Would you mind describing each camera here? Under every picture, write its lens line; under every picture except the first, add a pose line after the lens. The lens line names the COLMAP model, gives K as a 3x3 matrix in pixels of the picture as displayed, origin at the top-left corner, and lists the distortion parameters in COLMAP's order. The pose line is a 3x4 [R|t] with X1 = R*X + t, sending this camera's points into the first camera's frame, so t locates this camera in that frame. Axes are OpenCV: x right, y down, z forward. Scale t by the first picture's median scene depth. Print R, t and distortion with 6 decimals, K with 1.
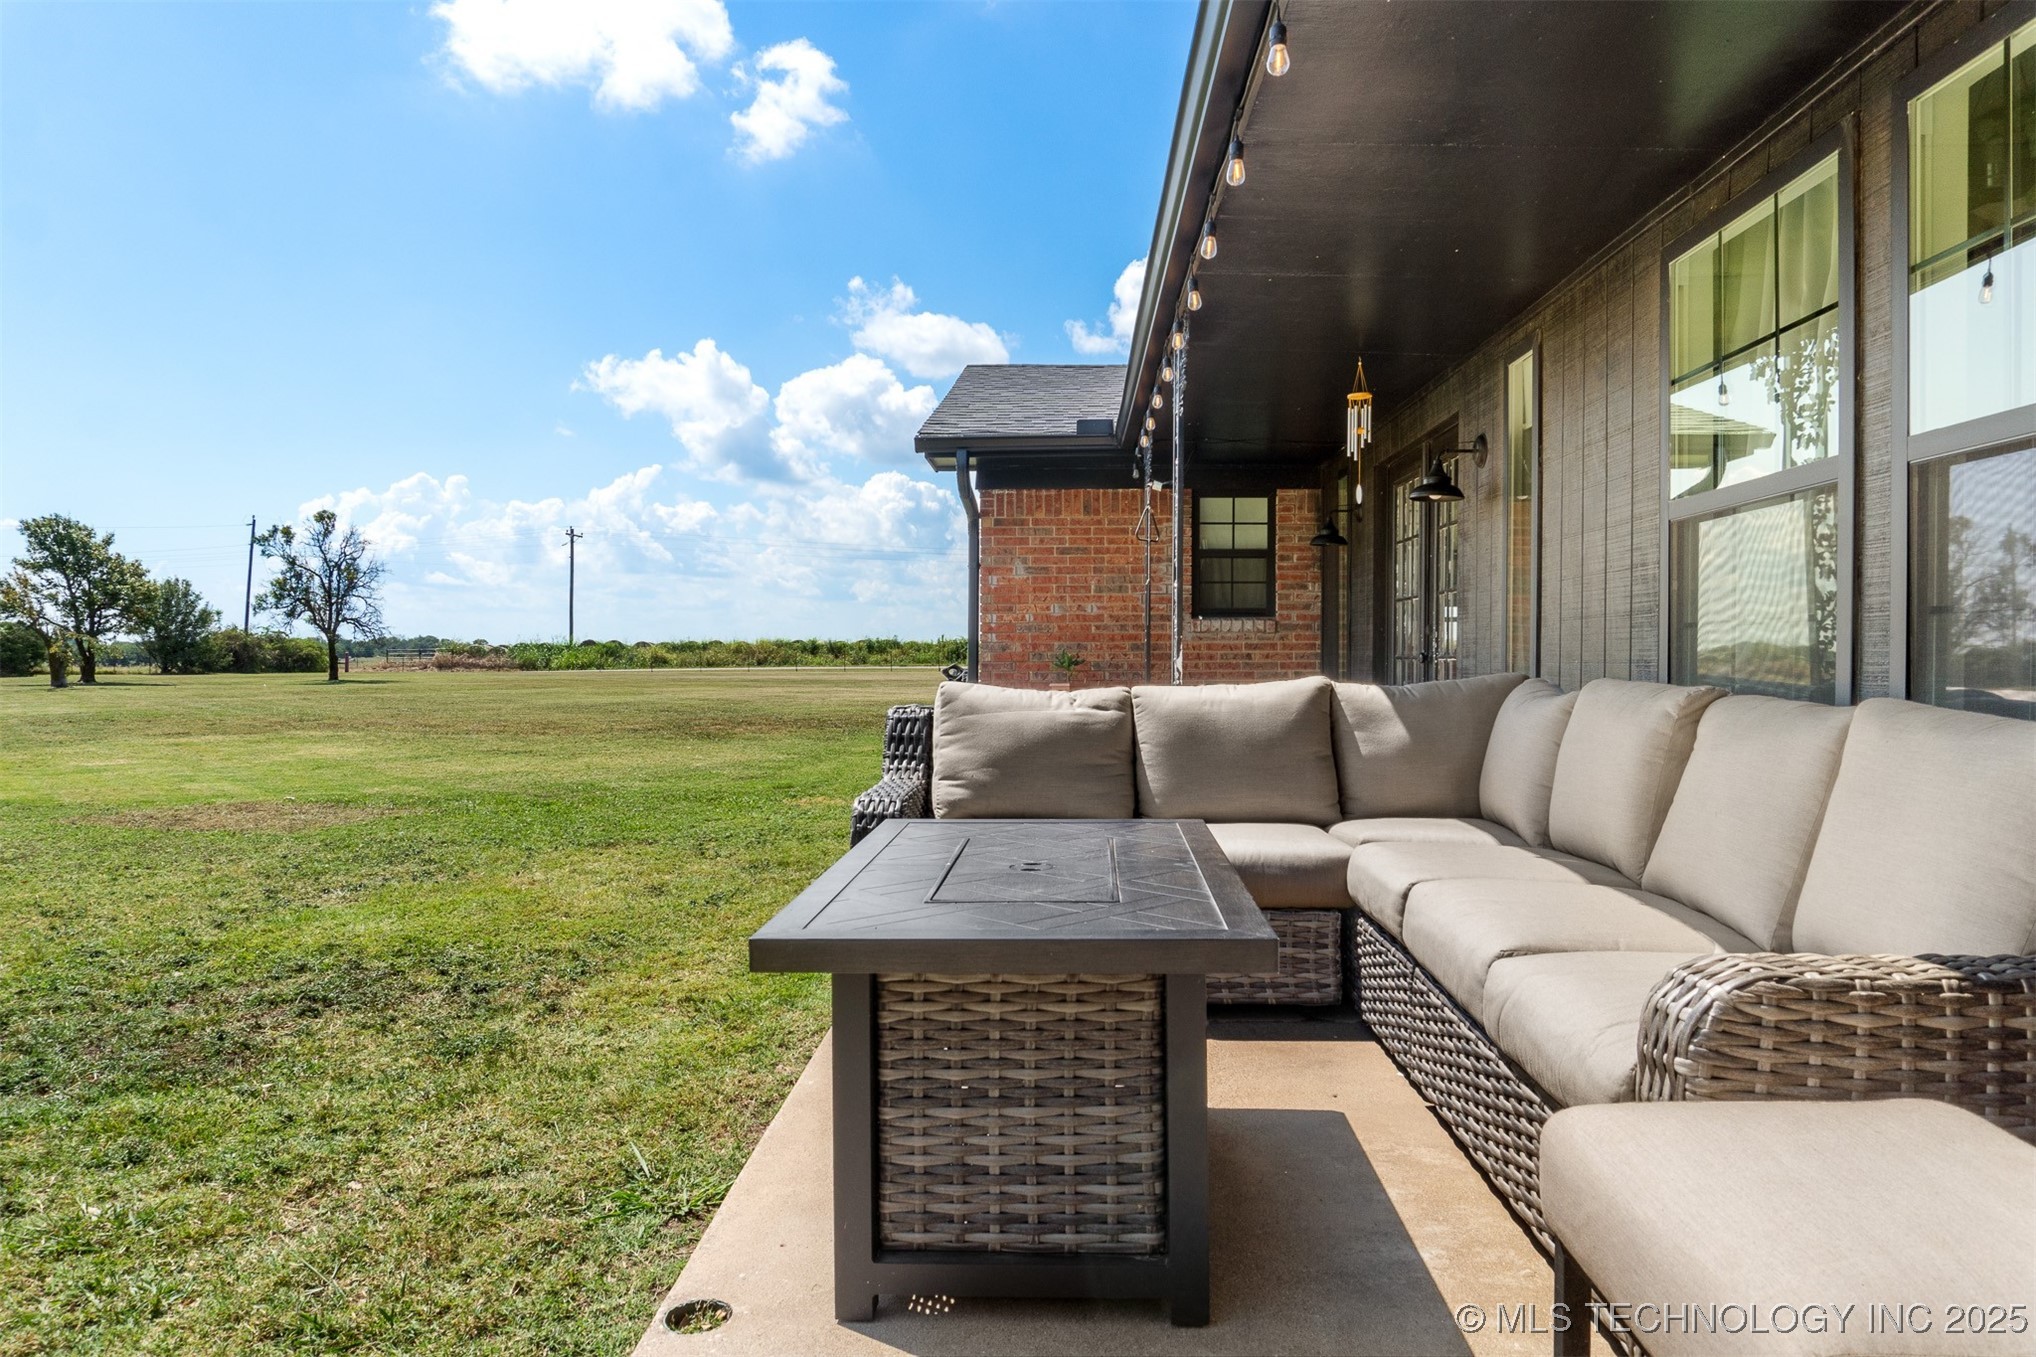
lens RADIAL K [[1375.2, 0, 1002.5], [0, 1375.2, 678.5], [0, 0, 1]] dist [-0.012076, -0.011100]
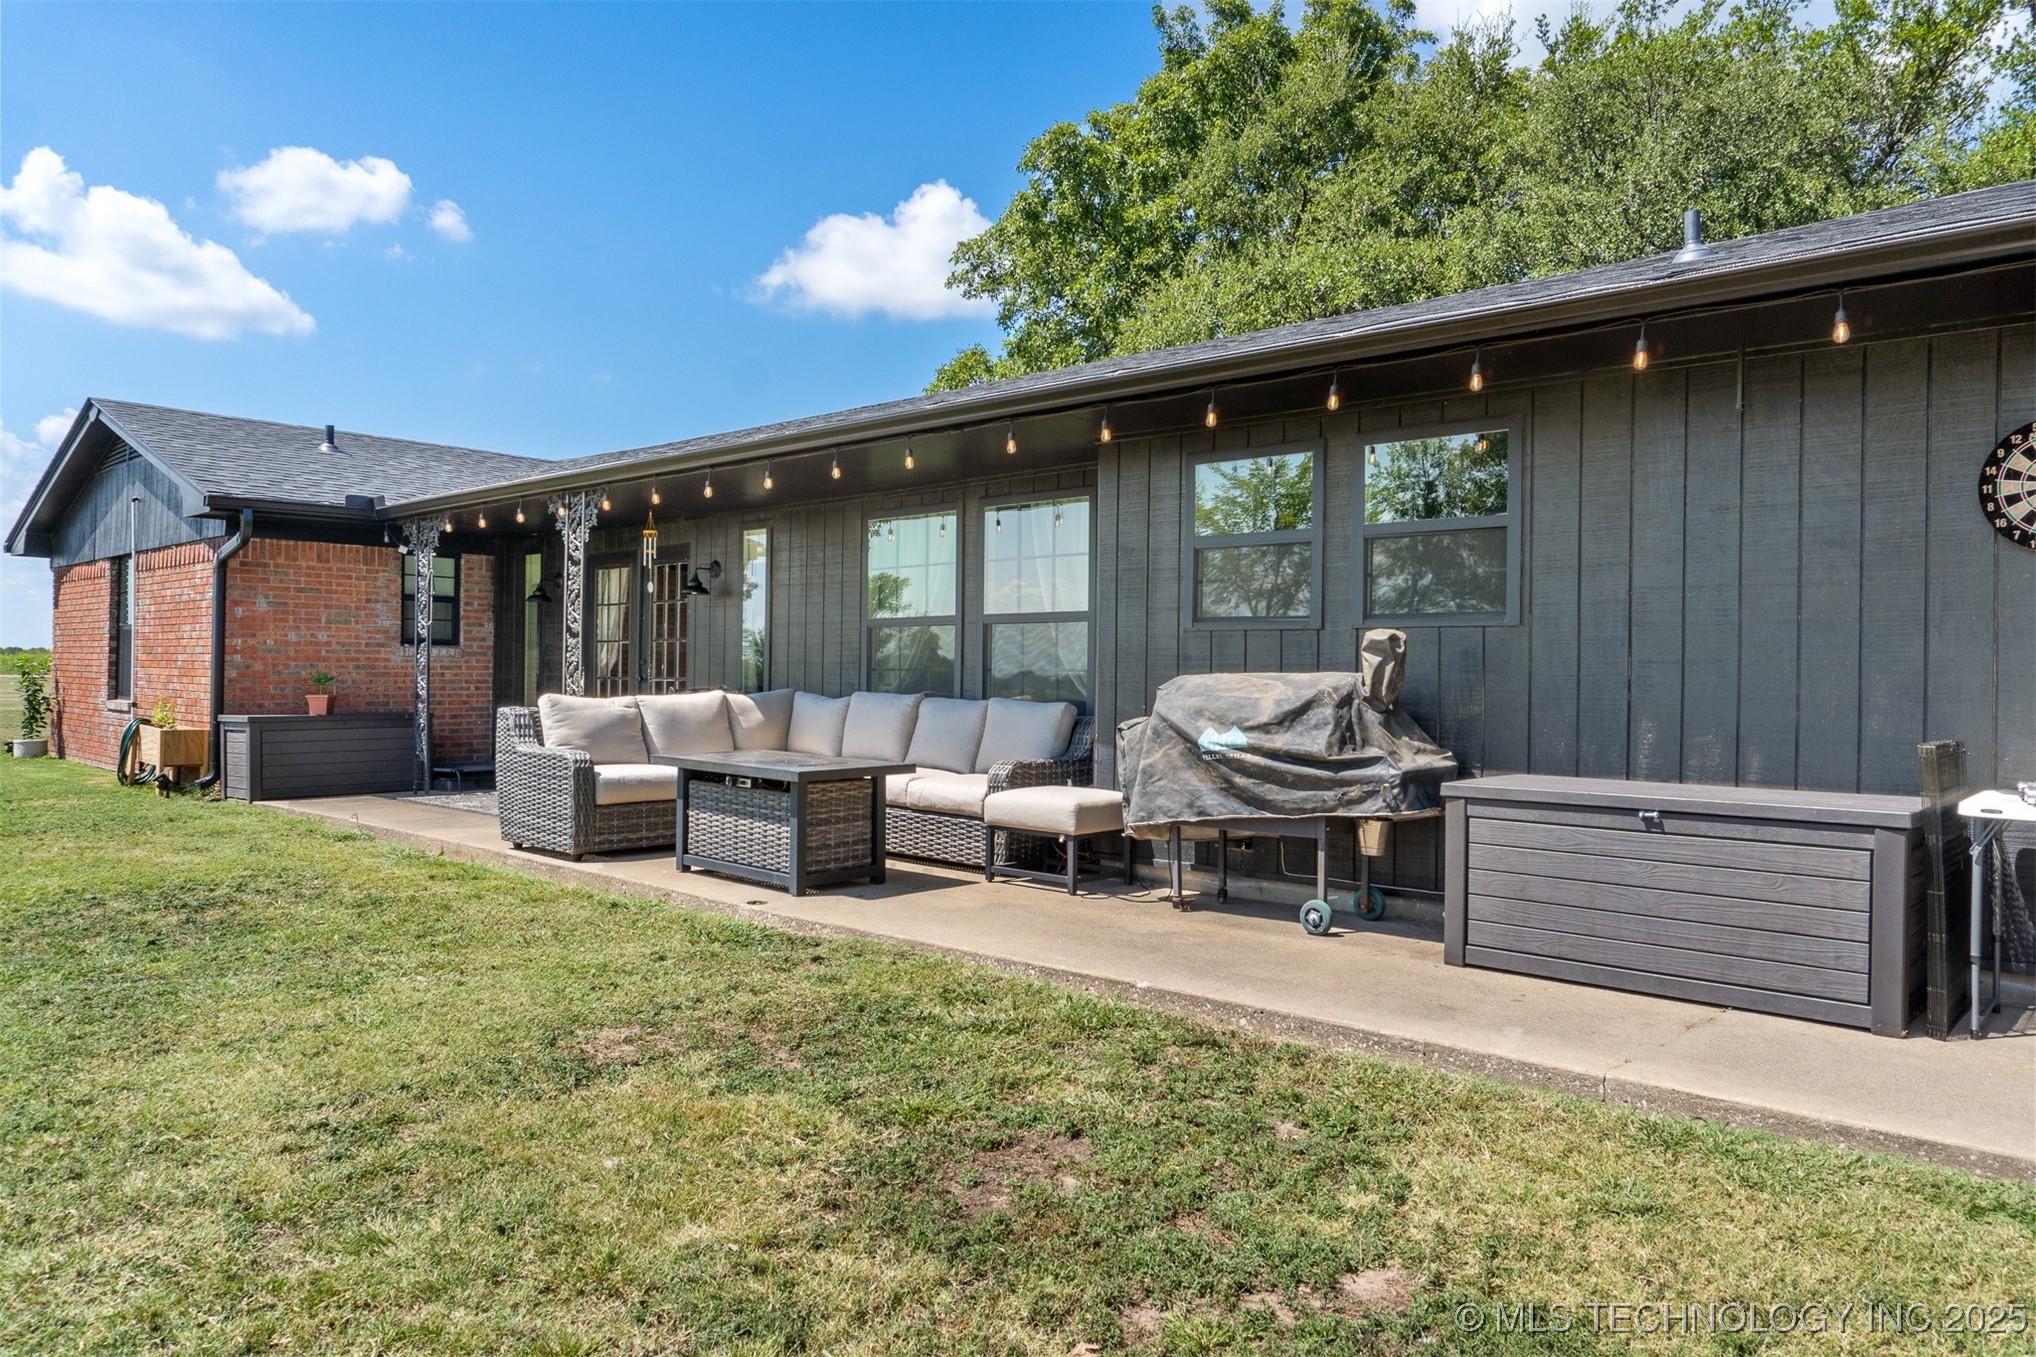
lens RADIAL K [[1375.2, 0, 1021.6], [0, 1375.2, 677.9], [0, 0, 1]] dist [-0.012076, -0.011100]
pose [[0.648172, 0.005018, 0.761477, -0.483468], [0.000817, 0.999973, -0.007285, -0.002455], [-0.761493, 0.005344, 0.648151, -0.319036]]
